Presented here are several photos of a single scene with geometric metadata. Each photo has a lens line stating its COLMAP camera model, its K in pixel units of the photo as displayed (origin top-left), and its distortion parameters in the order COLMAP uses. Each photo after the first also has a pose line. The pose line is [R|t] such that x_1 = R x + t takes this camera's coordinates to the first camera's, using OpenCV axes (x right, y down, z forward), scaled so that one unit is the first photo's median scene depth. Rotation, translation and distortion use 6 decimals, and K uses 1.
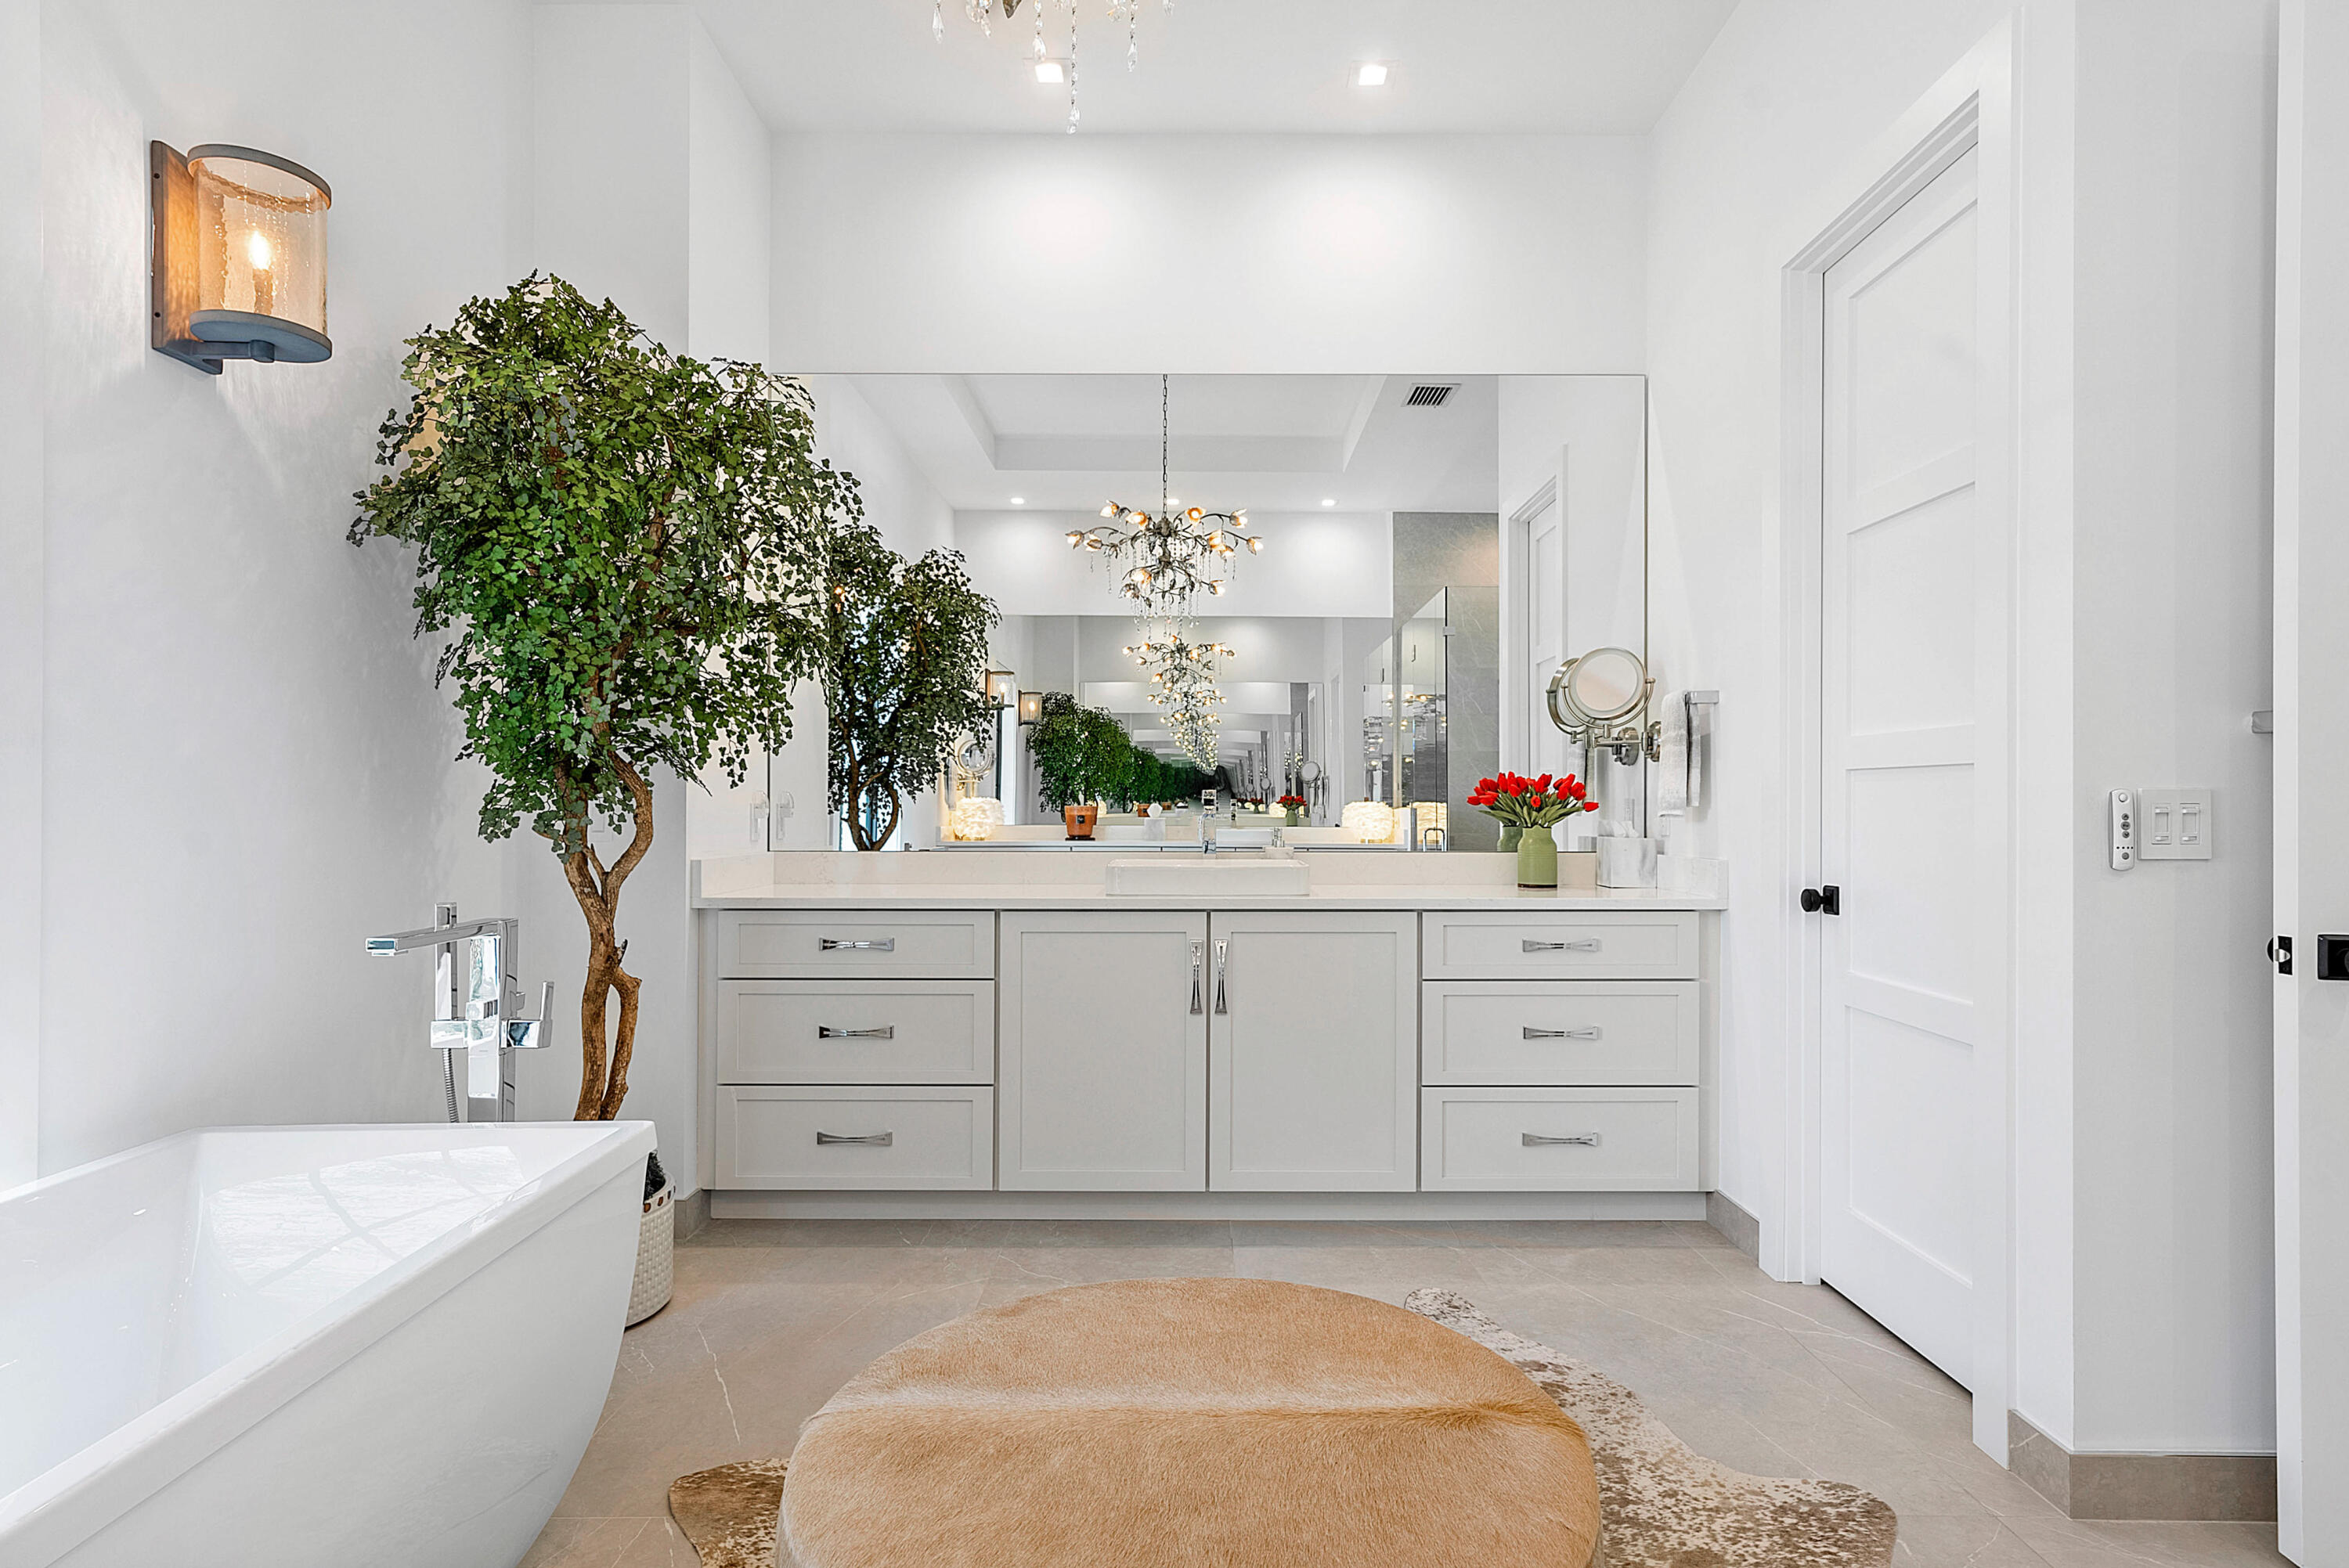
lens RADIAL K [[1203.3, 0, 1180.5], [0, 1203.3, 793.1], [0, 0, 1]] dist [0.006169, 0.000645]
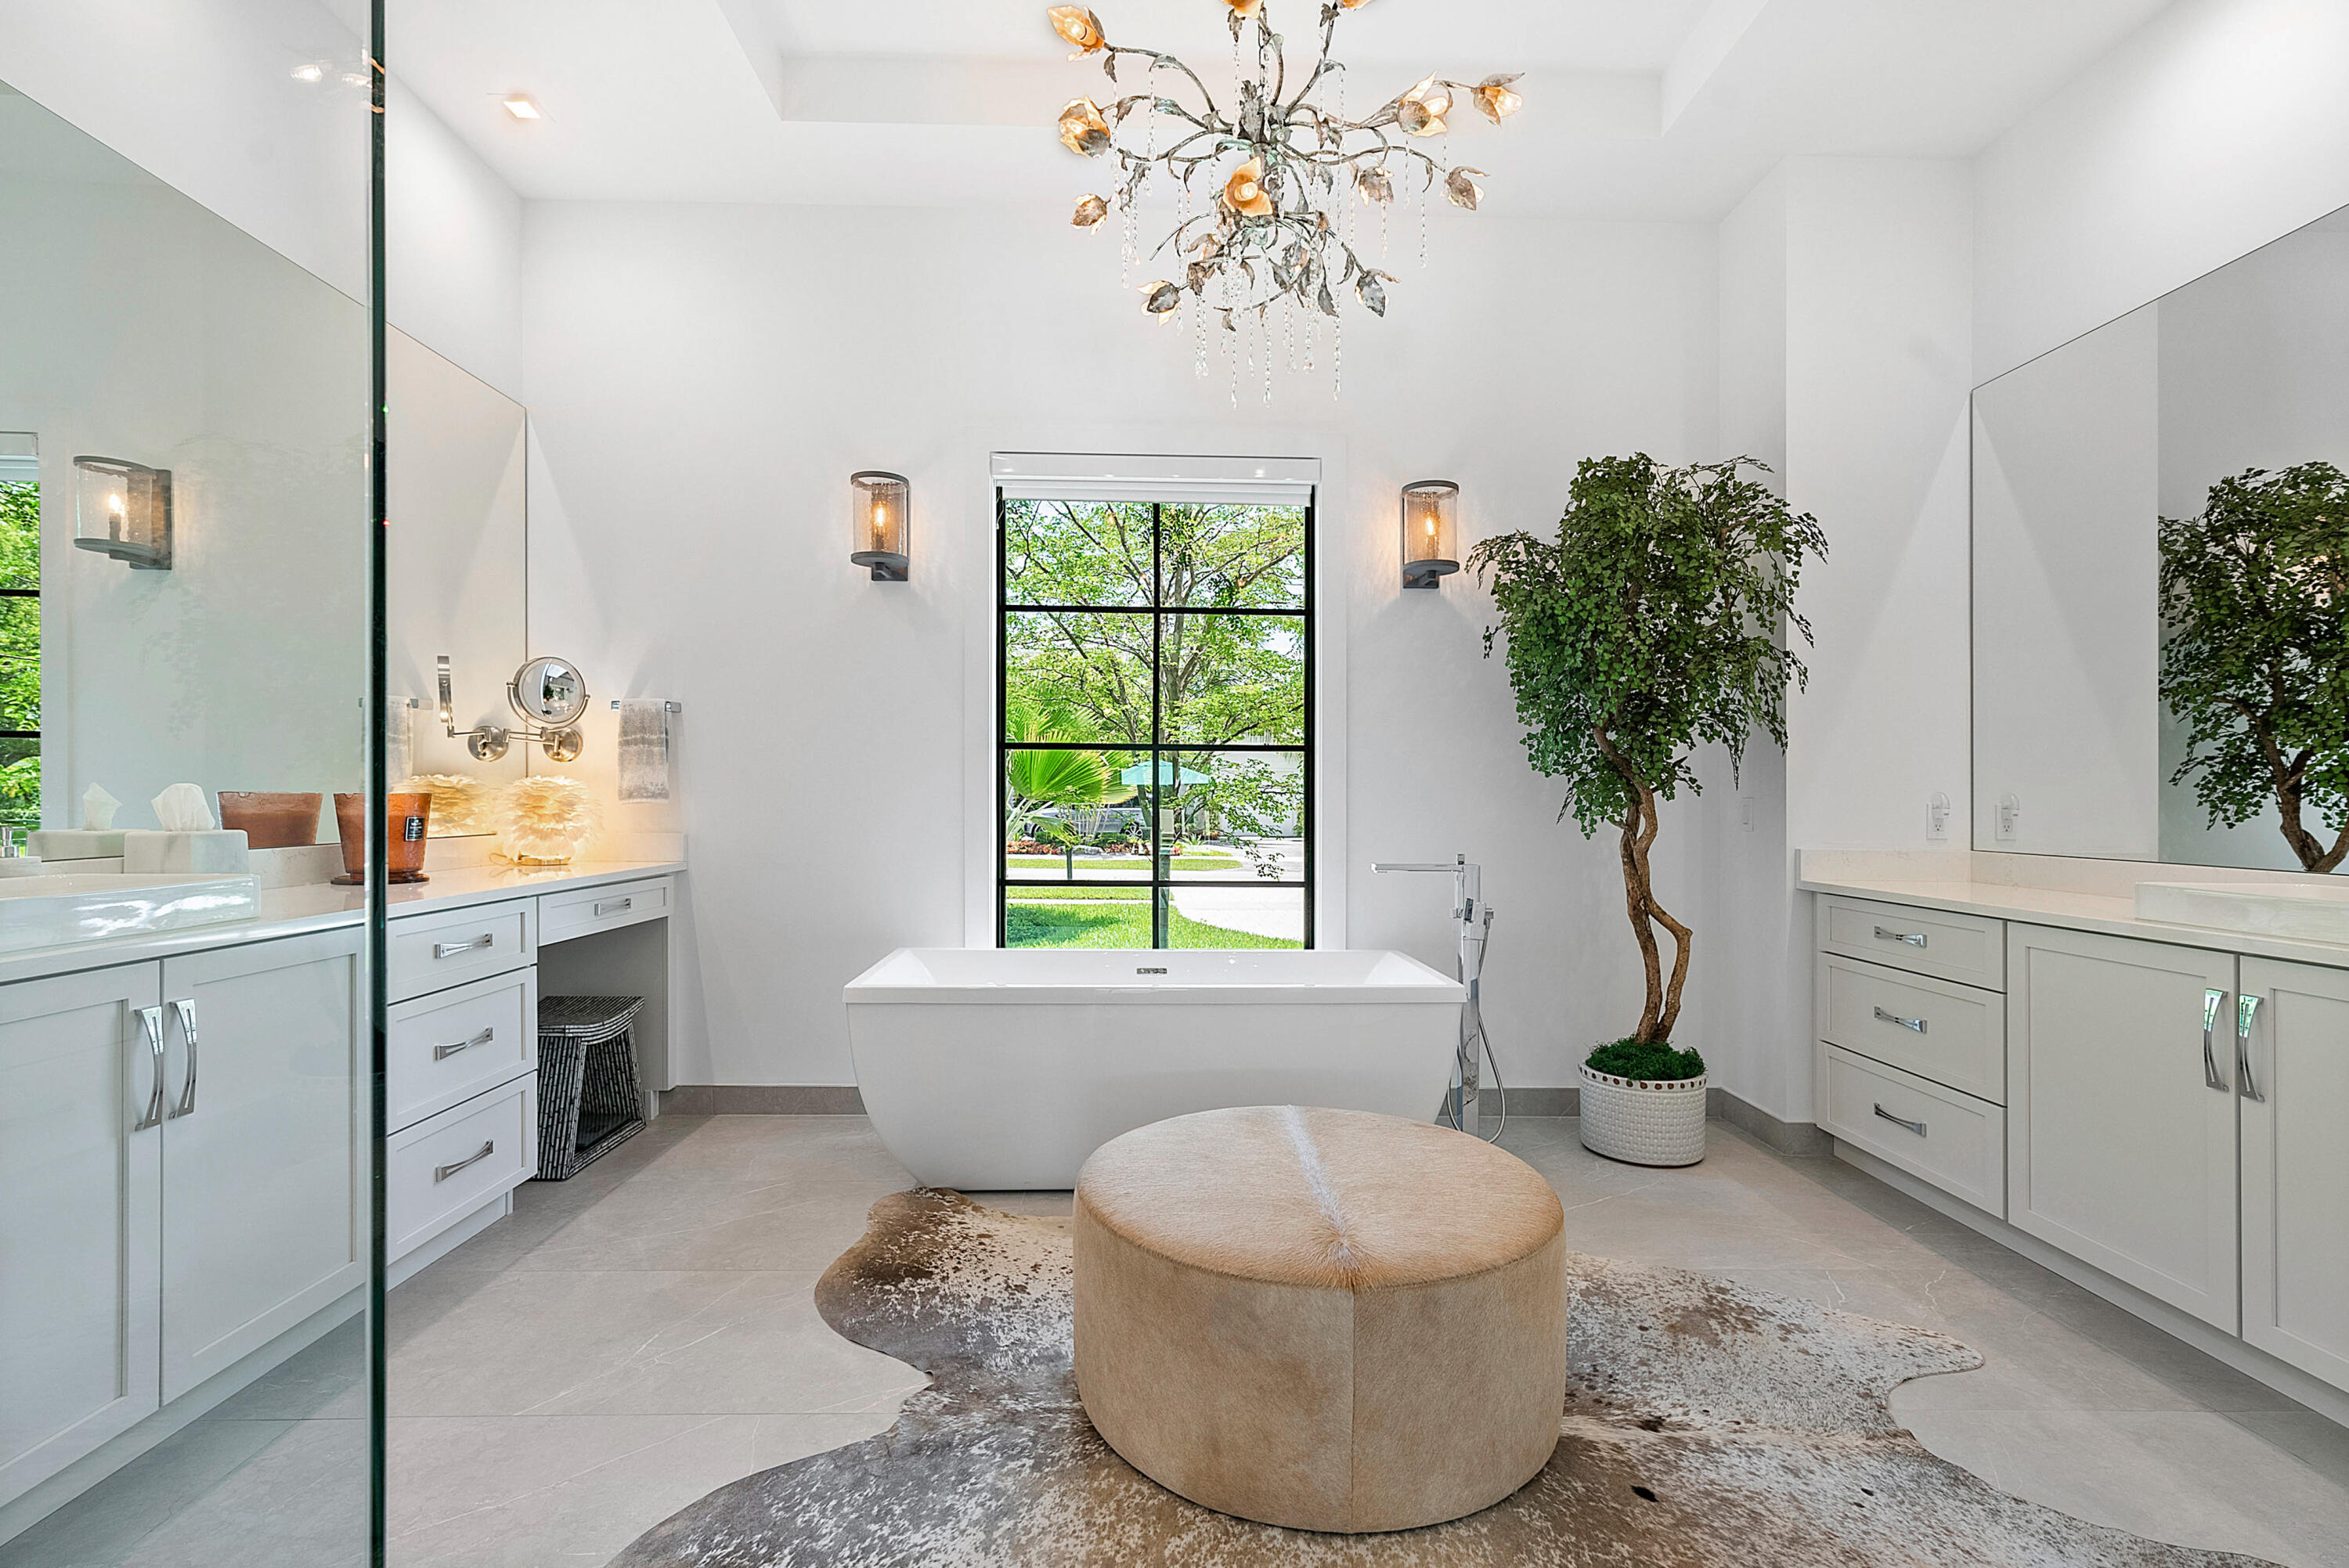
lens RADIAL K [[1091.8, 0, 1179.4], [0, 1091.8, 787.2], [0, 0, 1]] dist [0.002241, -0.000636]
pose [[0.018148, -0.007266, -0.999809, 0.704955], [-0.002699, 0.999970, -0.007317, 0.003760], [0.999832, 0.002832, 0.018128, 0.361111]]
